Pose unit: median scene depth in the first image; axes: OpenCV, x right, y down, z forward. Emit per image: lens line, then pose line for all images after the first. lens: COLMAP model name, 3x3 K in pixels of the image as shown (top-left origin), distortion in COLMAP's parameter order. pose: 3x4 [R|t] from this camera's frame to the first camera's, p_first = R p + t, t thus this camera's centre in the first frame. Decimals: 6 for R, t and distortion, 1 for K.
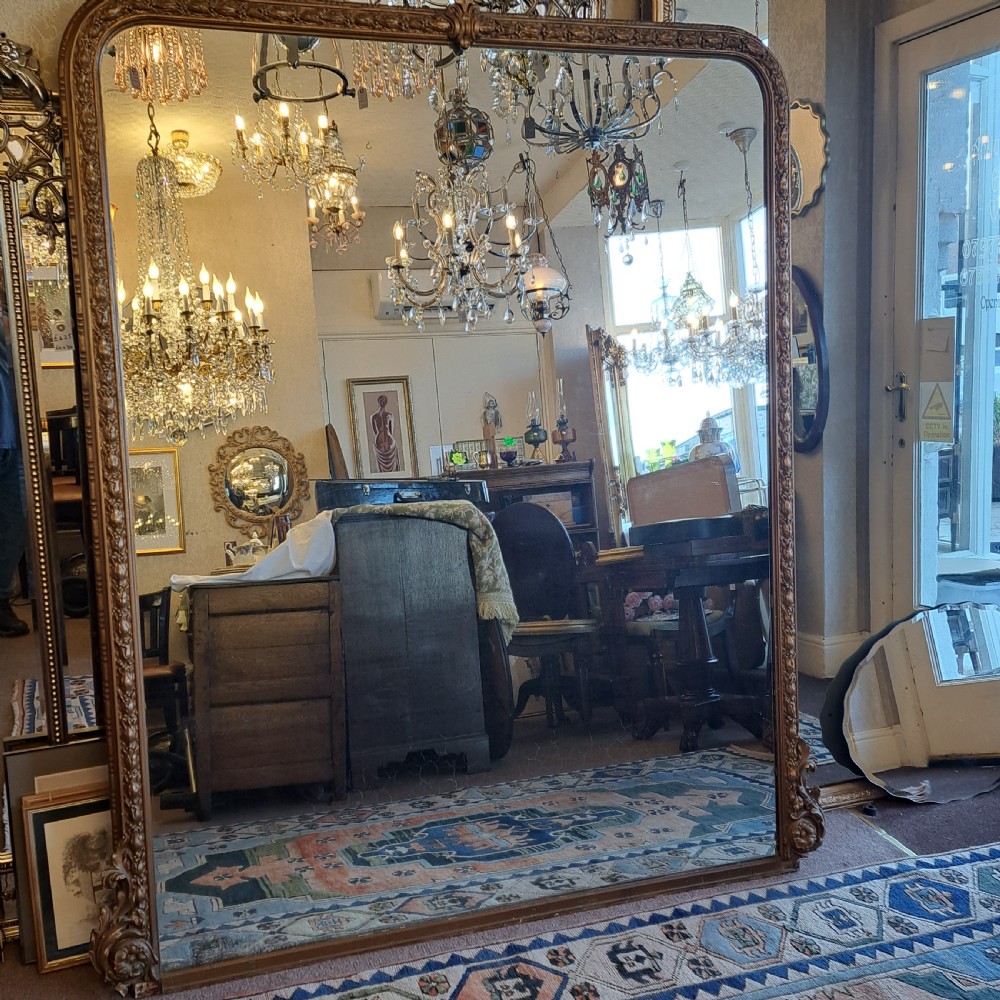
lens RADIAL K [[1194.9, 0, 493.6], [0, 1194.9, 501.6], [0, 0, 1]] dist [0.136362, -0.181065]
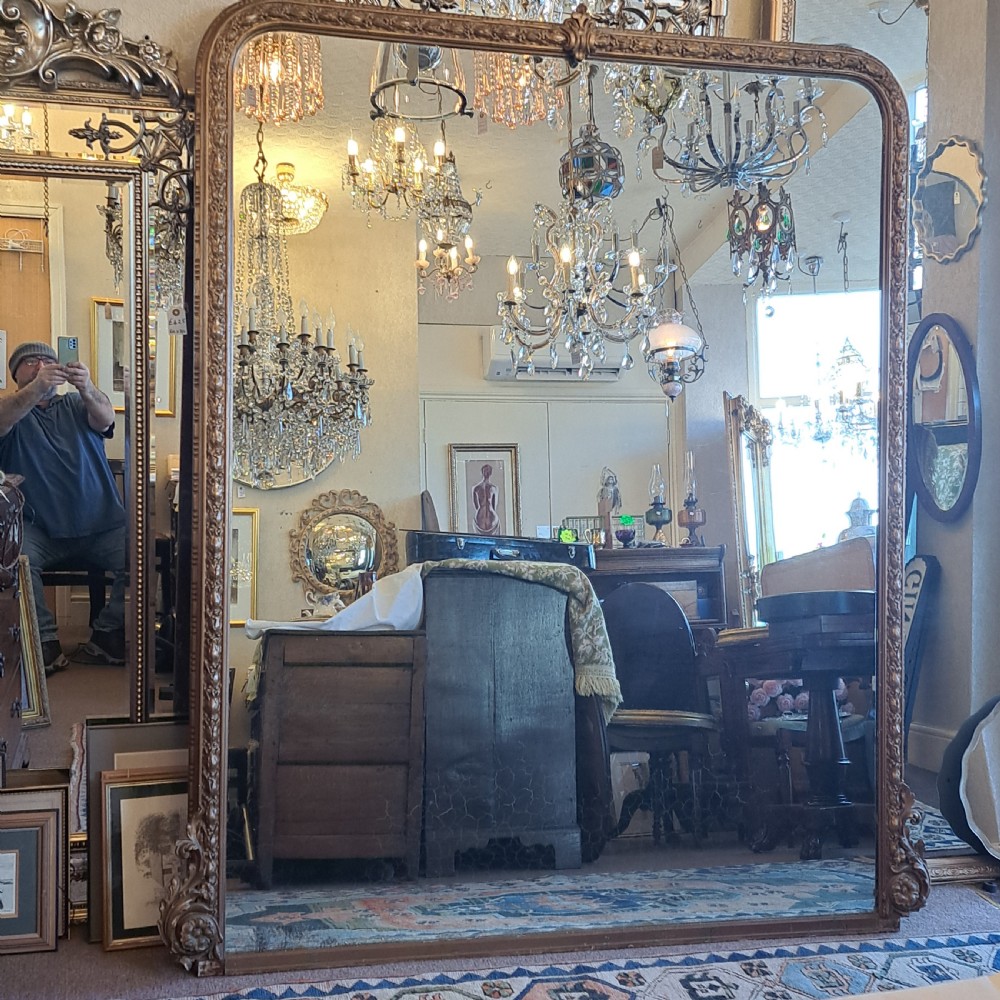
lens RADIAL K [[1473.8, 0, 500.0], [0, 1473.8, 500.0], [0, 0, 1]] dist [0.205470, -0.462423]
pose [[0.995001, 0.049065, -0.086982, 0.034670], [-0.057005, 0.994193, -0.091276, 0.105541], [0.081998, 0.095778, 0.992020, -0.205621]]
